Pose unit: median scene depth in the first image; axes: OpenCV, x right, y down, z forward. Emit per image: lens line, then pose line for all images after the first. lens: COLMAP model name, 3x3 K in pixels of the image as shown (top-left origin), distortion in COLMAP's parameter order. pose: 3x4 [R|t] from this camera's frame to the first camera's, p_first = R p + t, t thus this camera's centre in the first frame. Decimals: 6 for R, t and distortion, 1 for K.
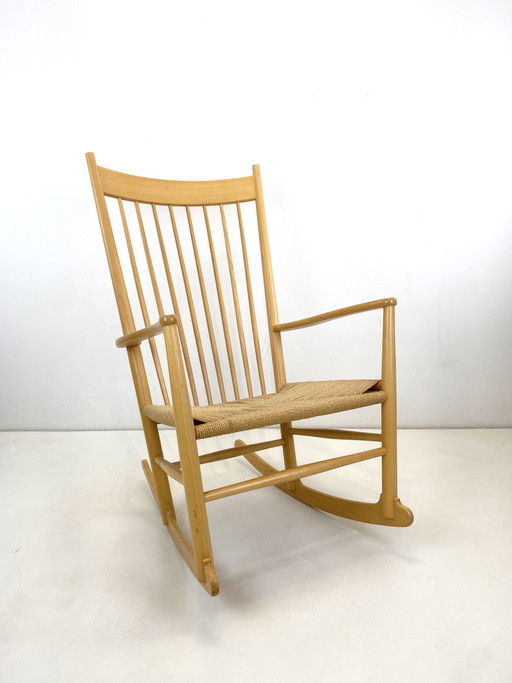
lens RADIAL K [[517.6, 0, 255.8], [0, 517.6, 342.5], [0, 0, 1]] dist [0.010984, 0.004997]
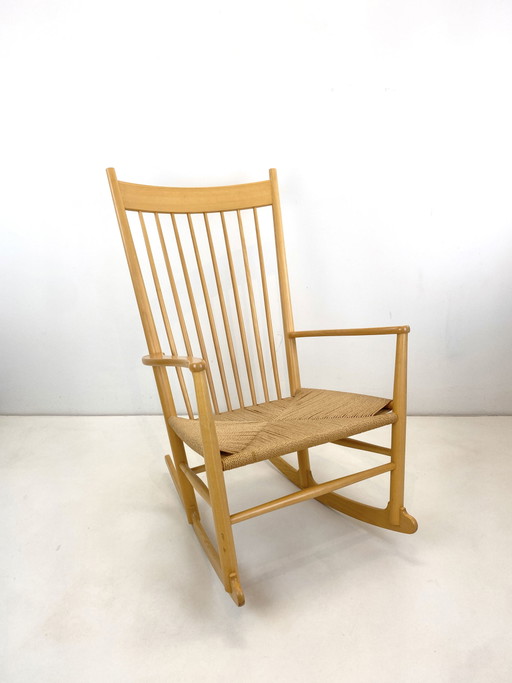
lens RADIAL K [[517.6, 0, 256.1], [0, 517.6, 340.1], [0, 0, 1]] dist [0.010984, 0.004997]
pose [[0.999964, 0.004623, -0.007164, -0.029551], [-0.003749, 0.993053, 0.117607, -0.165640], [0.007658, -0.117576, 0.993034, -0.043437]]
